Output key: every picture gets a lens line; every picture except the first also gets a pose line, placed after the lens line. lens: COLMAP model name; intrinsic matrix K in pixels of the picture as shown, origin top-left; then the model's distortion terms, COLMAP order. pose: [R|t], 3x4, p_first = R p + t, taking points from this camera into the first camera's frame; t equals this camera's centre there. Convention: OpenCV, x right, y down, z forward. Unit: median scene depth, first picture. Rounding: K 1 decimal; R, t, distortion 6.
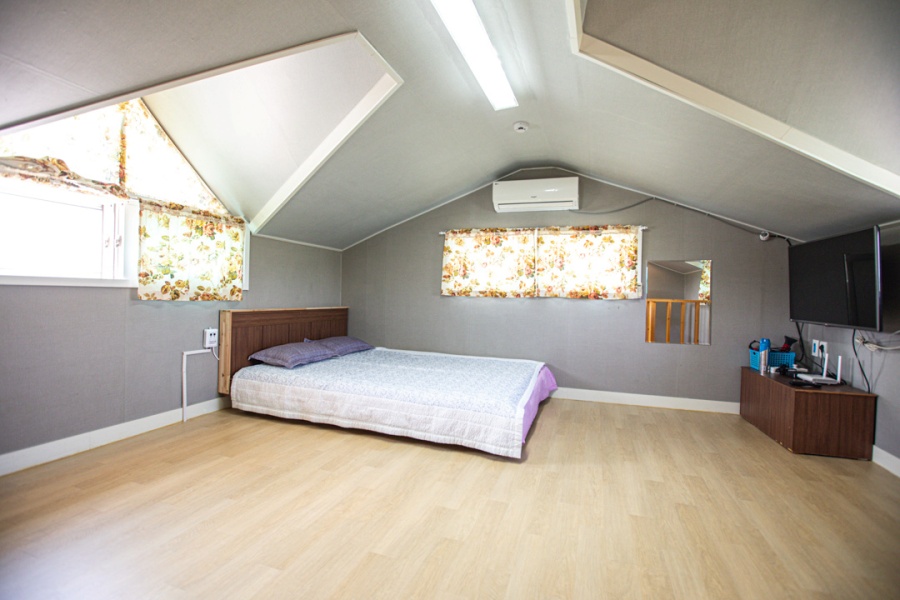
lens RADIAL K [[411.4, 0, 450.0], [0, 411.4, 300.0], [0, 0, 1]] dist [-0.056693, 0.021668]
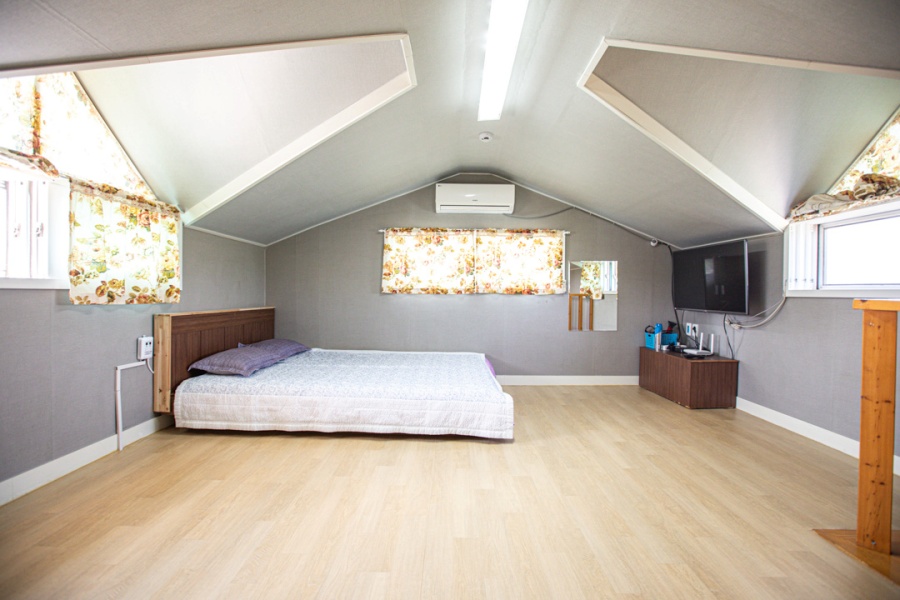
lens RADIAL K [[411.4, 0, 450.0], [0, 411.4, 300.0], [0, 0, 1]] dist [-0.056693, 0.021668]
pose [[0.944181, -0.019801, 0.328831, -0.278017], [0.016713, 0.999786, 0.012215, -0.005469], [-0.329002, -0.006037, 0.944310, 0.002860]]
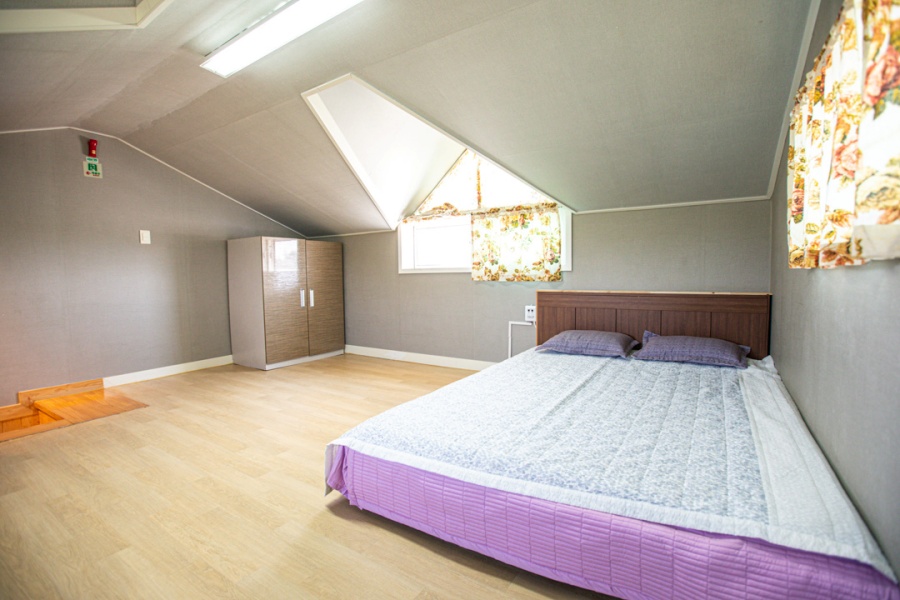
lens RADIAL K [[411.4, 0, 450.0], [0, 411.4, 300.0], [0, 0, 1]] dist [-0.056693, 0.021668]
pose [[-0.237601, 0.042254, -0.970443, 0.639848], [-0.004287, 0.998998, 0.044547, 0.004118], [0.971353, 0.014744, -0.237181, 1.104321]]
